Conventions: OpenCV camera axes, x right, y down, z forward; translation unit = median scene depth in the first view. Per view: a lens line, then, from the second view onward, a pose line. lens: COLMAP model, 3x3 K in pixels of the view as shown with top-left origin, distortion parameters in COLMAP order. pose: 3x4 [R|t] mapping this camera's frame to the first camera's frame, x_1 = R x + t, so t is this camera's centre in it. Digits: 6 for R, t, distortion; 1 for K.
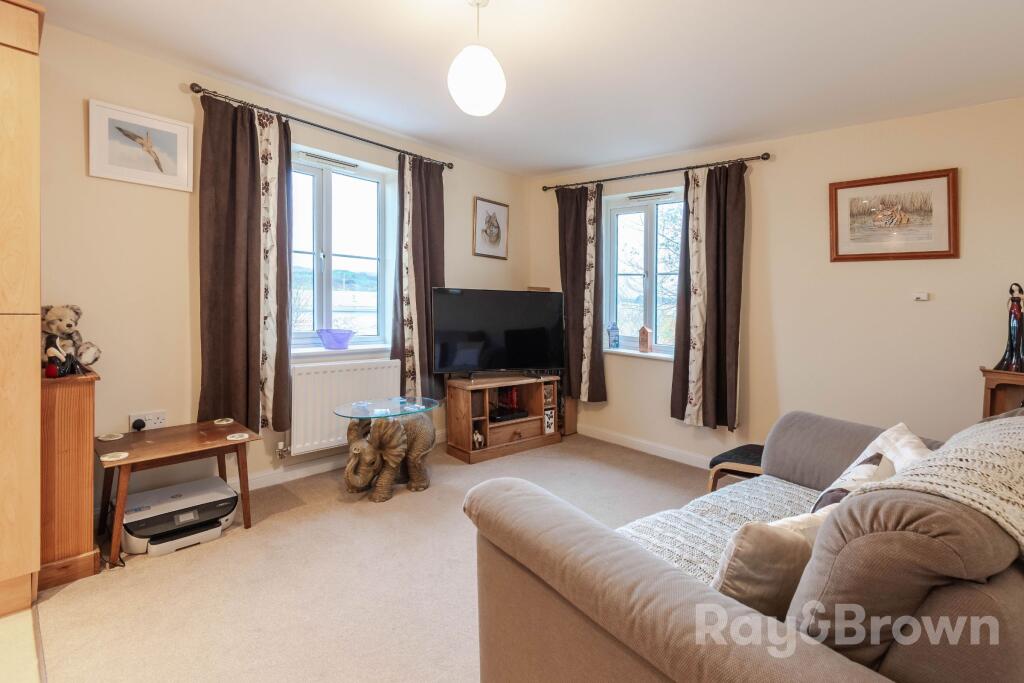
lens RADIAL K [[457.0, 0, 505.7], [0, 457.0, 296.6], [0, 0, 1]] dist [-0.000766, -0.000380]
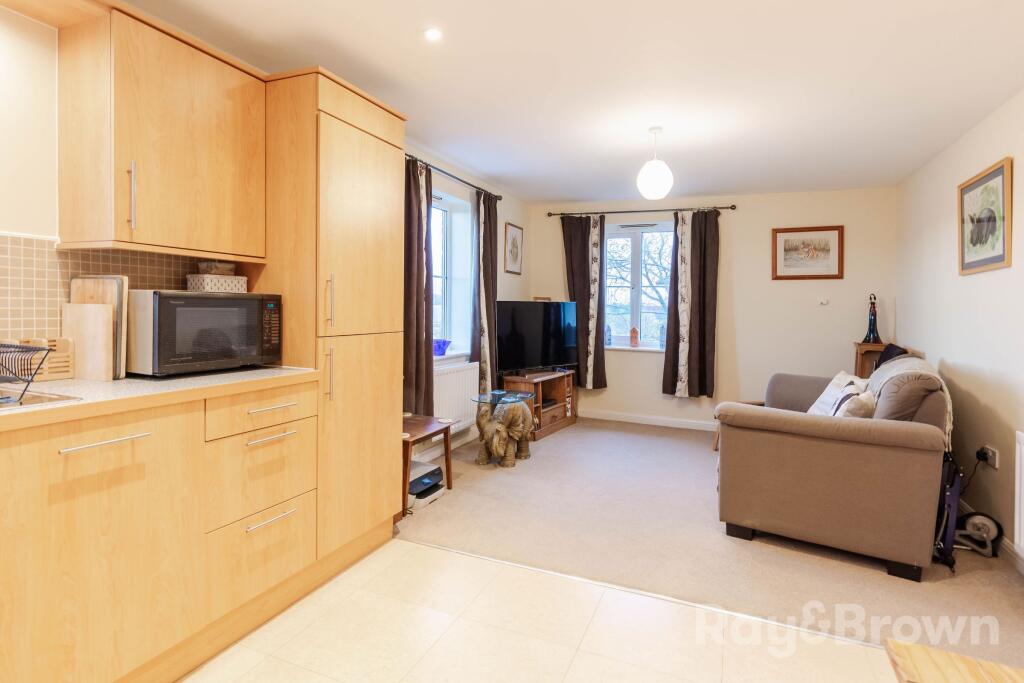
lens RADIAL K [[529.0, 0, 485.2], [0, 529.0, 317.6], [0, 0, 1]] dist [0.002298, -0.000049]
pose [[0.948329, -0.031418, 0.315730, -0.651856], [0.020321, 0.999057, 0.038376, -0.031880], [-0.316638, -0.029977, 0.948073, -0.325378]]
